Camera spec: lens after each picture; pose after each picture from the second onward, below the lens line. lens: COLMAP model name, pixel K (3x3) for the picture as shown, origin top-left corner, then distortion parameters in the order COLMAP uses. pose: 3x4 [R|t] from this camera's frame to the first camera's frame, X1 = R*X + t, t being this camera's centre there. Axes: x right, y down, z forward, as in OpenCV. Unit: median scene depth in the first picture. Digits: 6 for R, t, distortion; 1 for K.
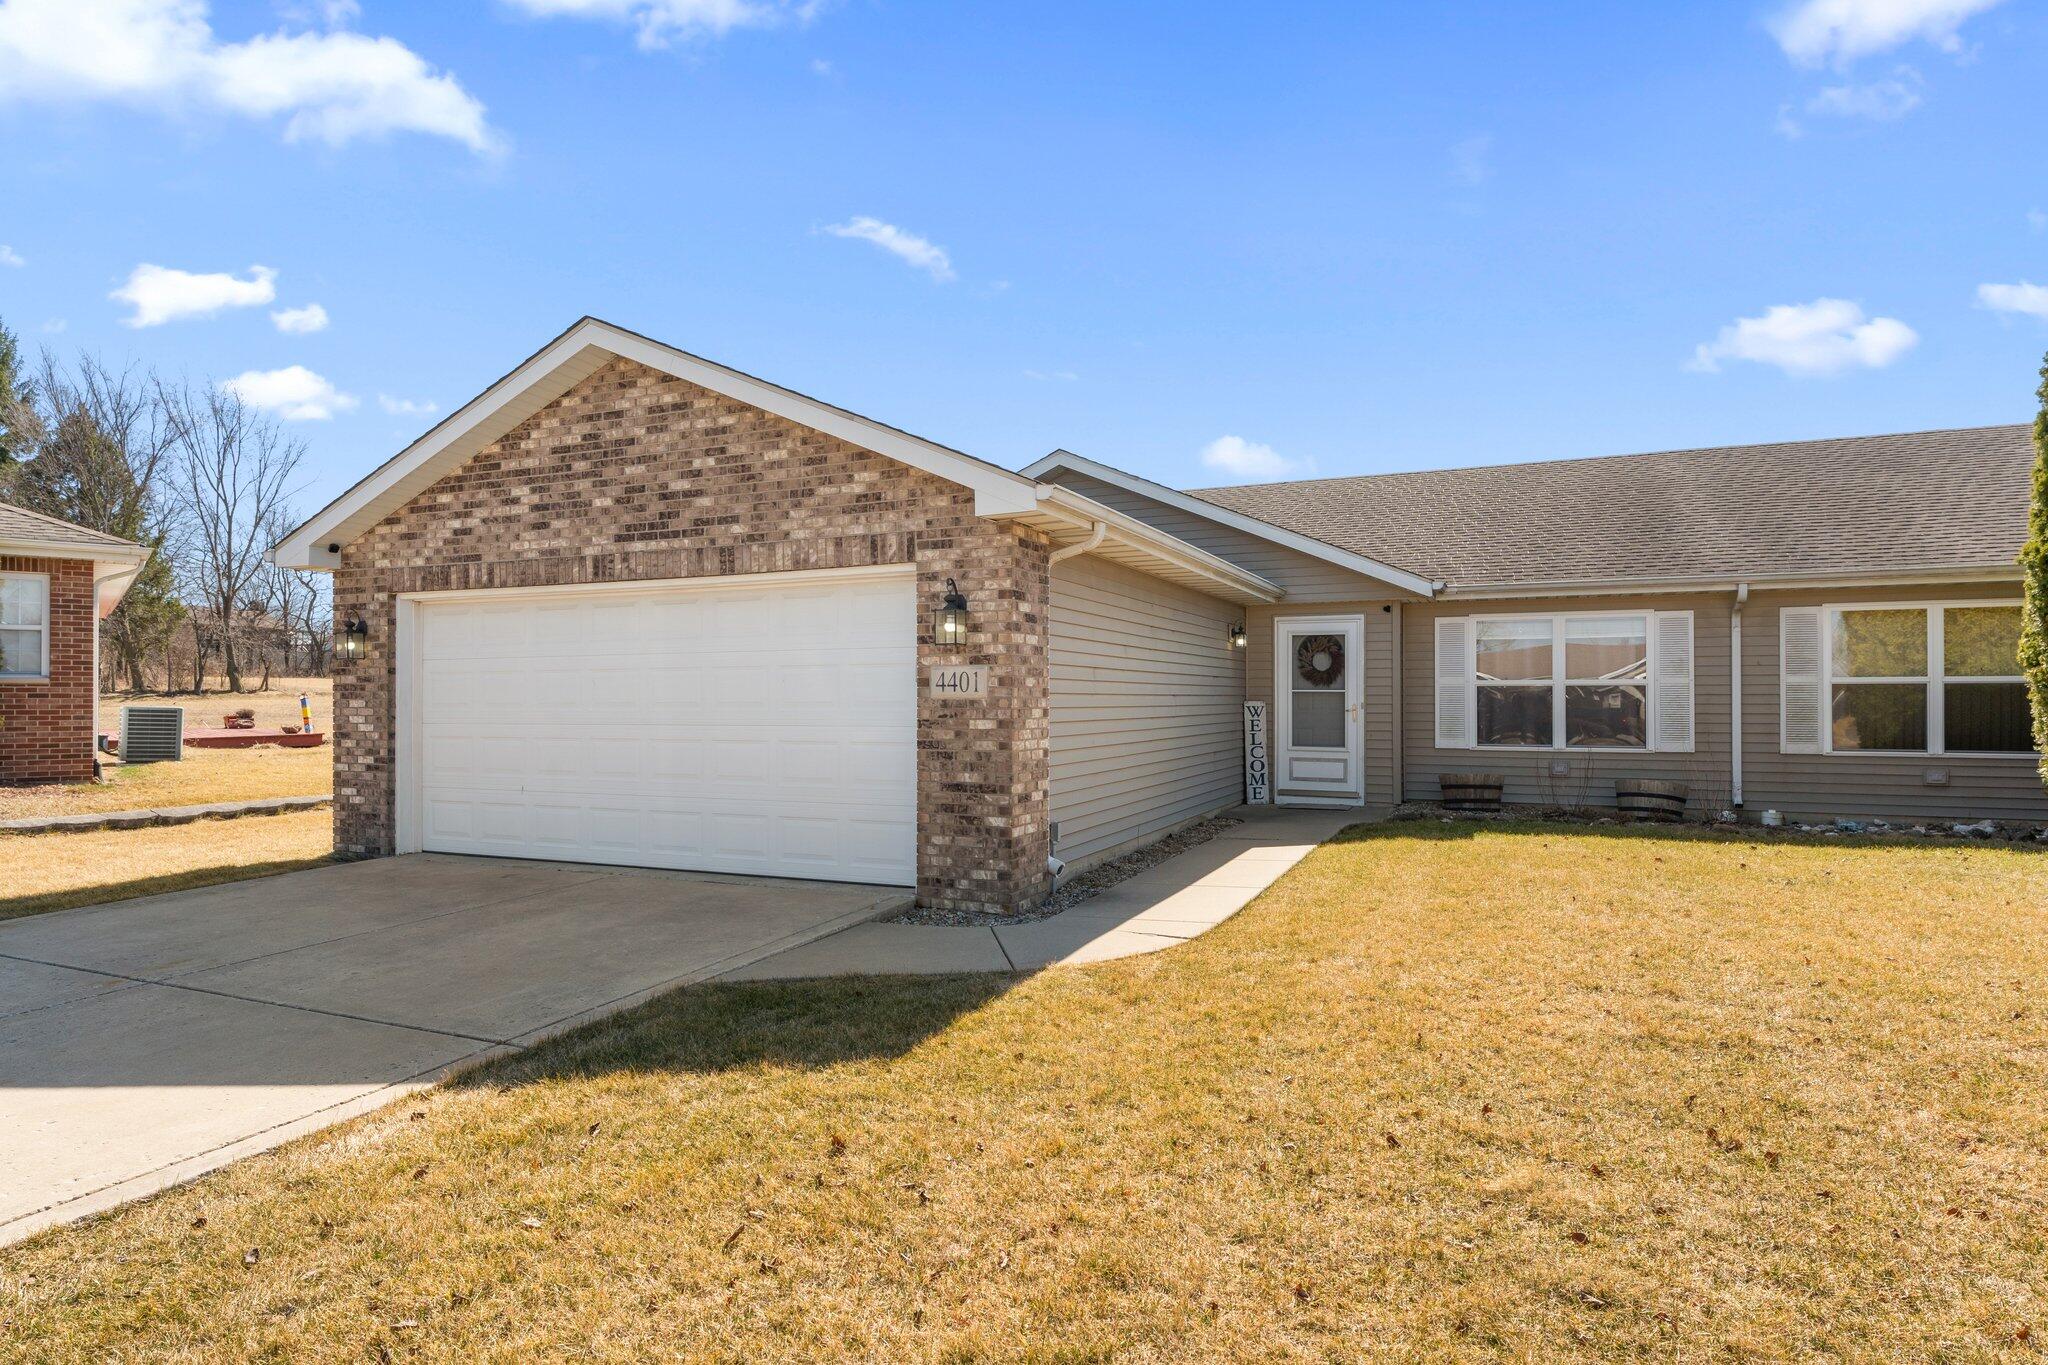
lens RADIAL K [[1105.1, 0, 1024.0], [0, 1105.1, 682.5], [0, 0, 1]] dist [-0.001119, -0.000200]
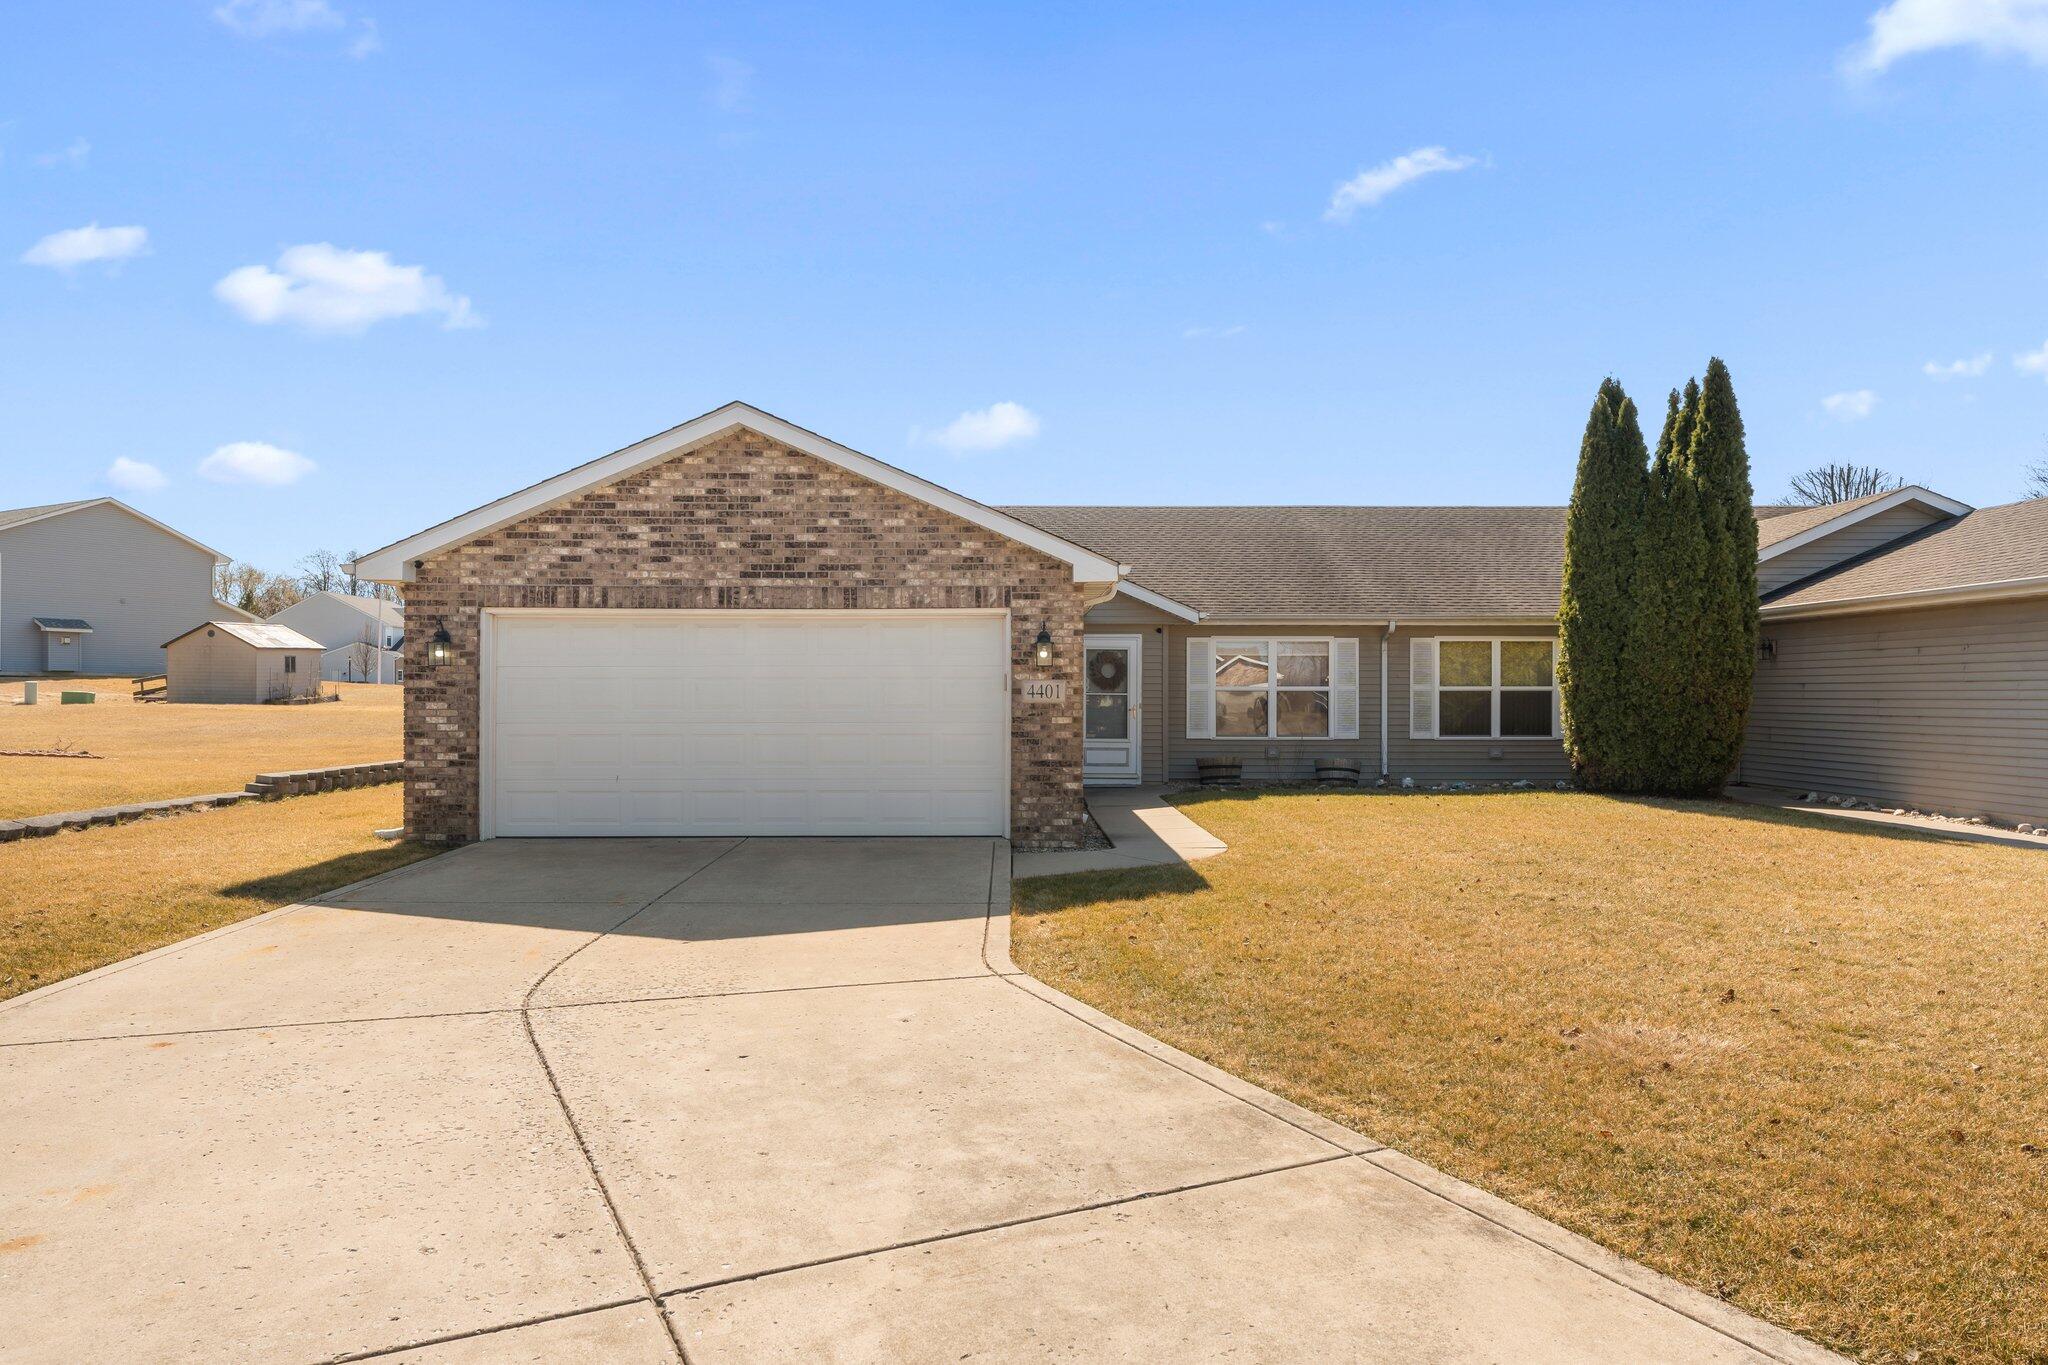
lens RADIAL K [[1273.9, 0, 1024.0], [0, 1273.9, 682.5], [0, 0, 1]] dist [0.002636, 0.000365]
pose [[0.912112, 0.006653, 0.409887, -0.654140], [-0.008638, 0.999958, 0.002991, -0.014348], [-0.409850, -0.006268, 0.912131, -0.445466]]
